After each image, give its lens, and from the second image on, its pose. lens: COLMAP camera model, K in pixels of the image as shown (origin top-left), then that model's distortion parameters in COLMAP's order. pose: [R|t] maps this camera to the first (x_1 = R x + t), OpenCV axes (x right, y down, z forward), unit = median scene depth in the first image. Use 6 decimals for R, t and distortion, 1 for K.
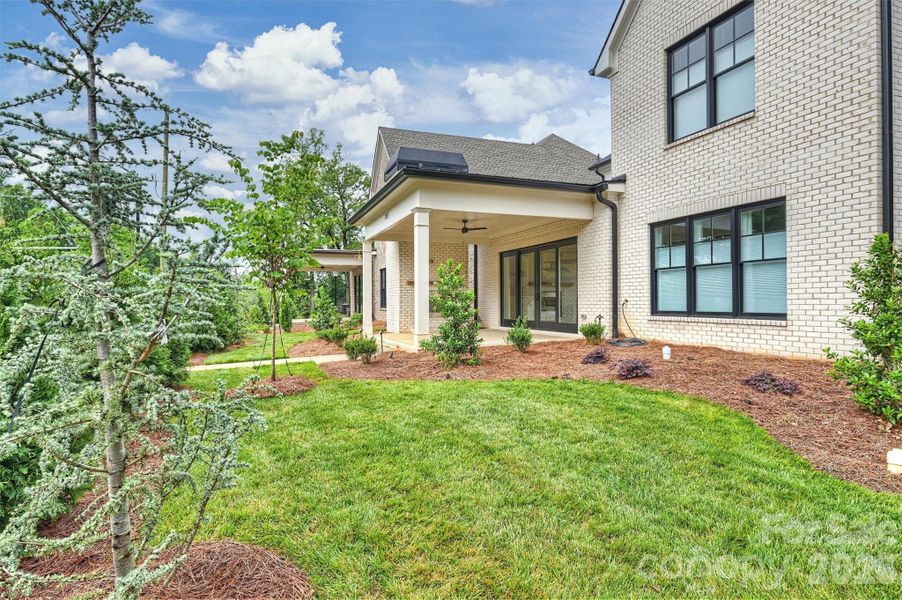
lens RADIAL K [[446.0, 0, 450.5], [0, 446.0, 302.2], [0, 0, 1]] dist [0.000989, 0.000031]
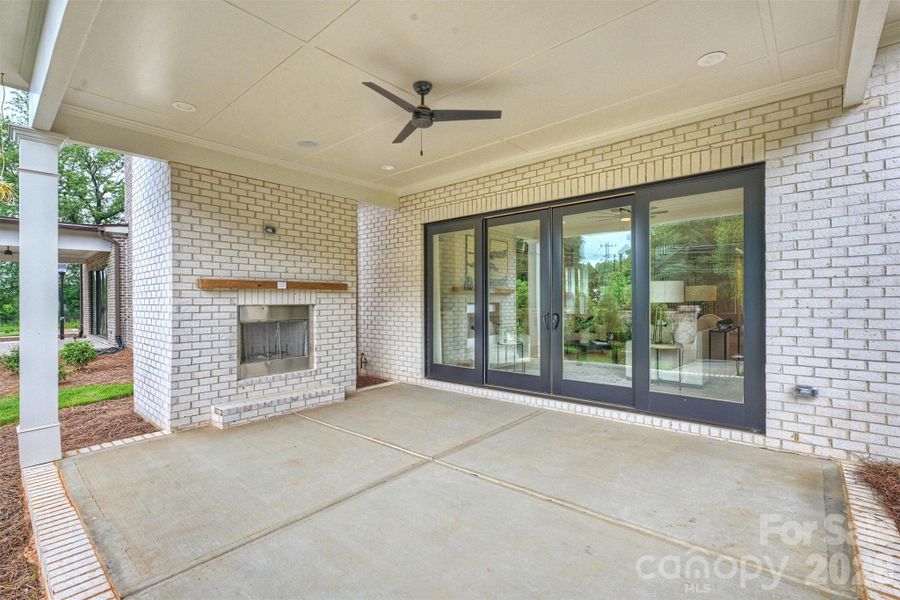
lens RADIAL K [[403.6, 0, 431.7], [0, 403.6, 304.9], [0, 0, 1]] dist [-0.001468, -0.000251]
pose [[0.901019, 0.000026, 0.433780, -0.067174], [-0.000319, 1.000000, 0.000602, -0.026225], [-0.433780, -0.000680, 0.901019, 0.611644]]
